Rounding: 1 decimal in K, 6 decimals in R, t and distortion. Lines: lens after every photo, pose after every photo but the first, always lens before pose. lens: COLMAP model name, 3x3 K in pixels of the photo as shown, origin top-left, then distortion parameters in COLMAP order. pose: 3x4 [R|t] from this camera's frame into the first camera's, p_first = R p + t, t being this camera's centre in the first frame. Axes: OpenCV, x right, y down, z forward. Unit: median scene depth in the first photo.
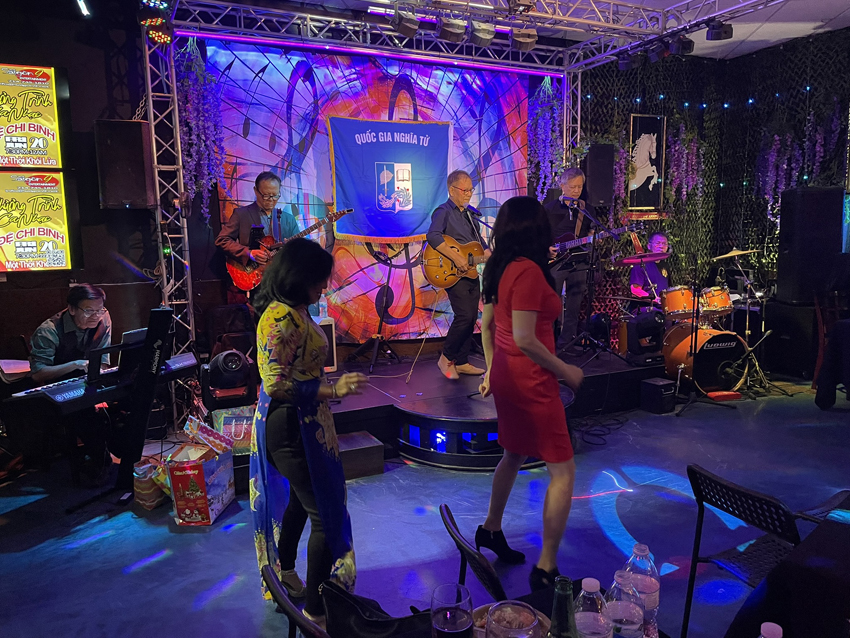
lens RADIAL K [[644.5, 0, 428.7], [0, 644.5, 313.6], [0, 0, 1]] dist [0.105380, -0.143515]
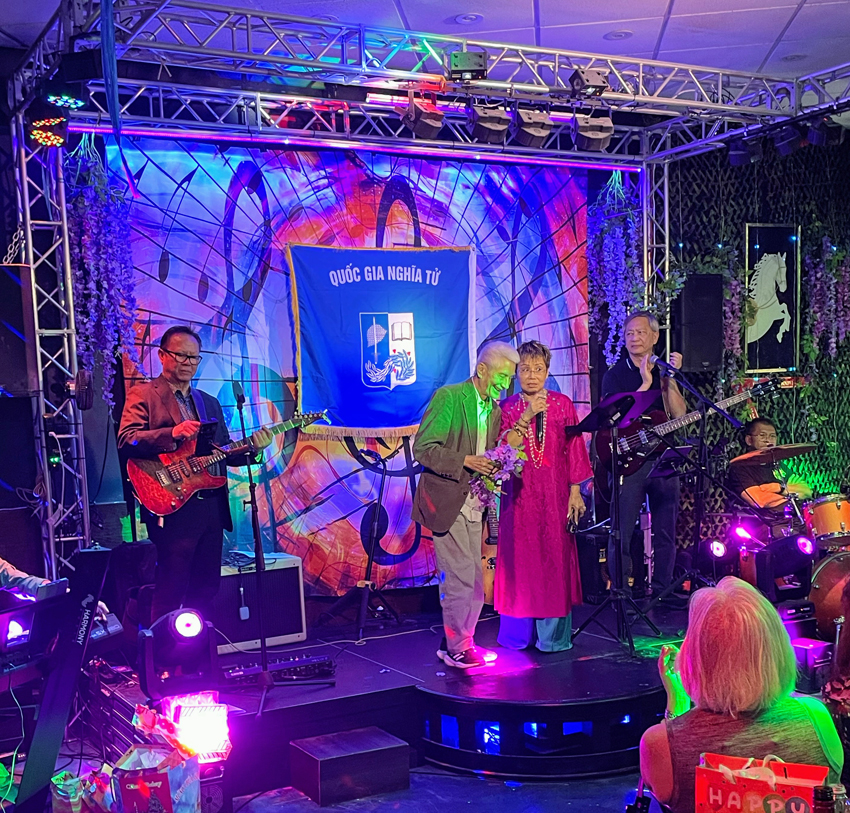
lens RADIAL K [[1184.2, 0, 400.7], [0, 1184.2, 515.9], [0, 0, 1]] dist [0.103578, -0.136637]
pose [[0.999249, -0.022655, 0.031446, -0.081233], [0.023442, 0.999416, -0.024876, -0.002053], [-0.030865, 0.025595, 0.999196, -0.170241]]
